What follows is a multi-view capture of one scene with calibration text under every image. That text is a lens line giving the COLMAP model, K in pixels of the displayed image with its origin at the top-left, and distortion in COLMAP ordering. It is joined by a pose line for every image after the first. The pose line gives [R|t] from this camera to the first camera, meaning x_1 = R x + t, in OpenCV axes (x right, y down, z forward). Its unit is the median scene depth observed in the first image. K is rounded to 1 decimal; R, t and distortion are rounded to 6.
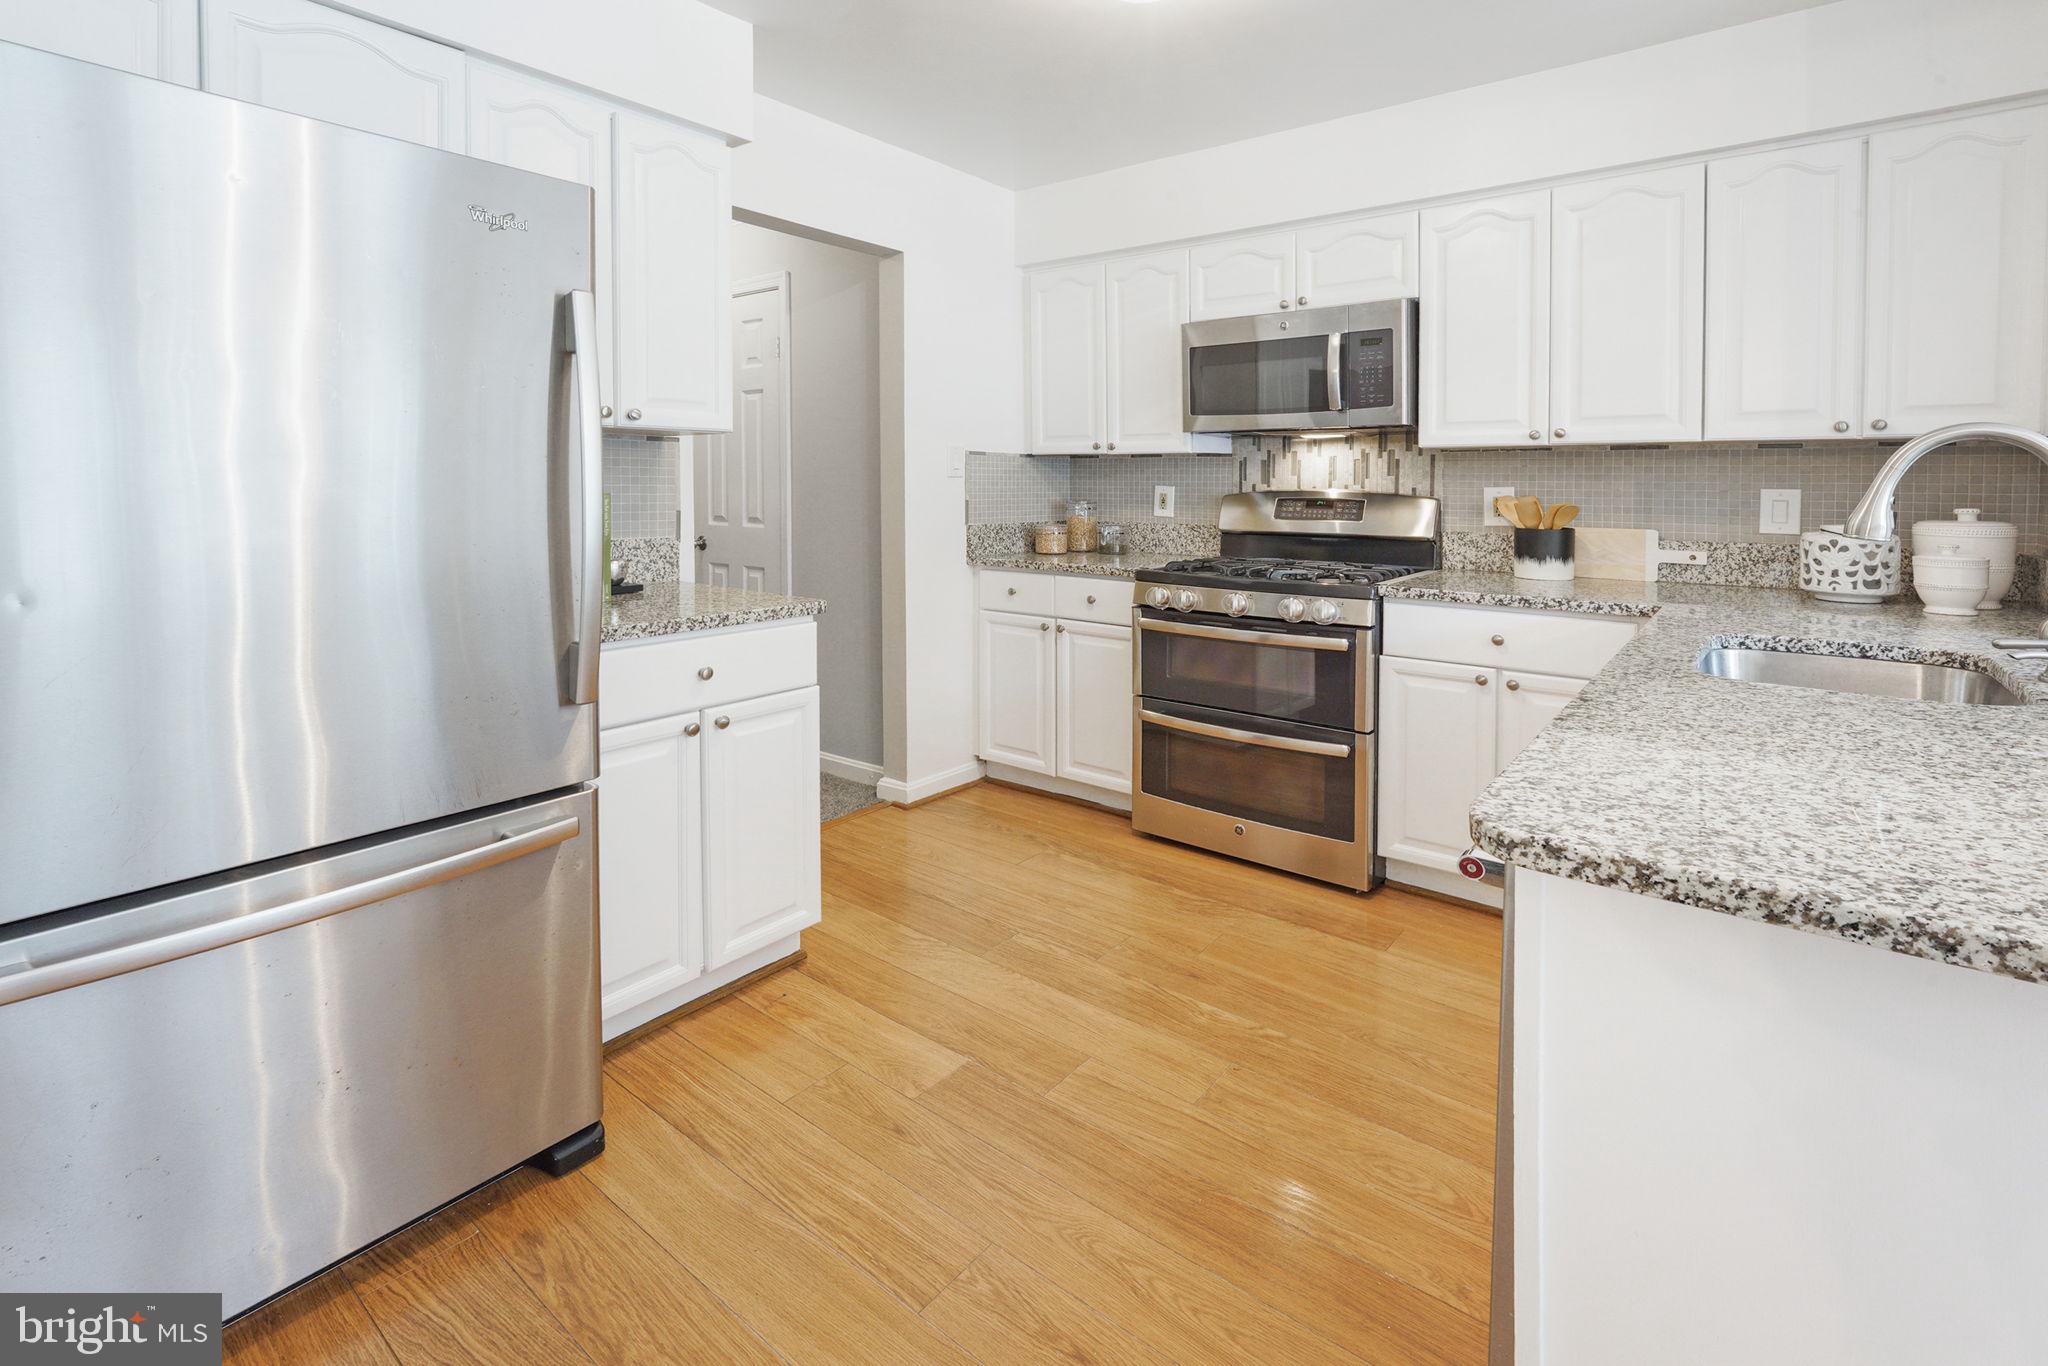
lens RADIAL K [[957.9, 0, 1003.6], [0, 957.9, 495.0], [0, 0, 1]] dist [-0.008011, -0.000015]
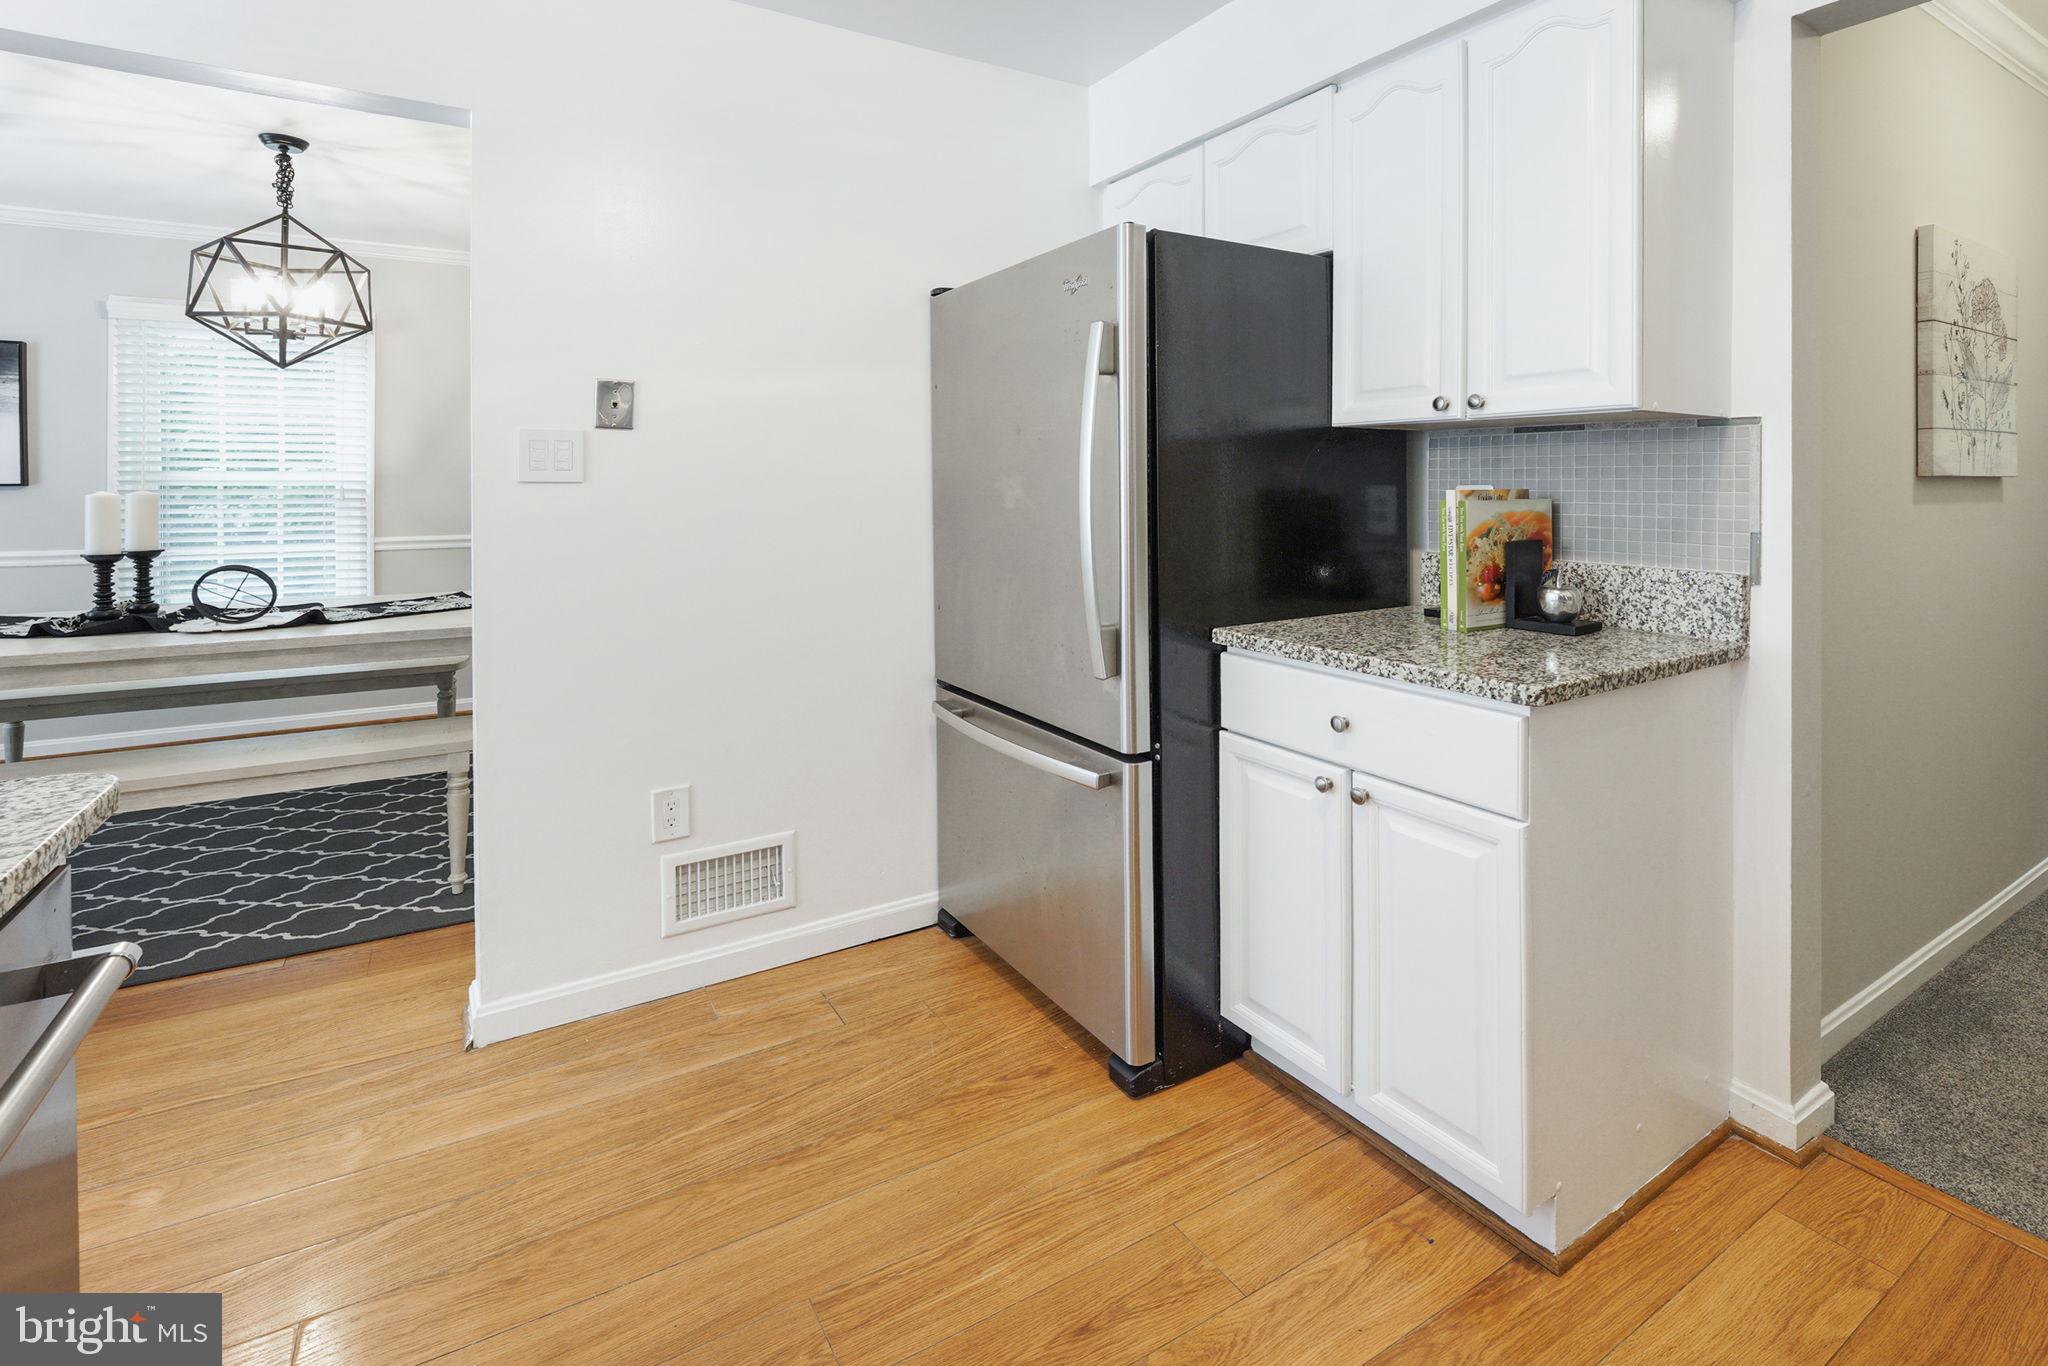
lens RADIAL K [[882.5, 0, 1018.9], [0, 882.5, 497.8], [0, 0, 1]] dist [-0.002954, -0.000130]
pose [[-0.287890, 0.007445, -0.957635, 0.415953], [-0.013084, 0.999846, 0.011707, -0.008318], [0.957574, 0.015900, -0.287748, 0.823086]]
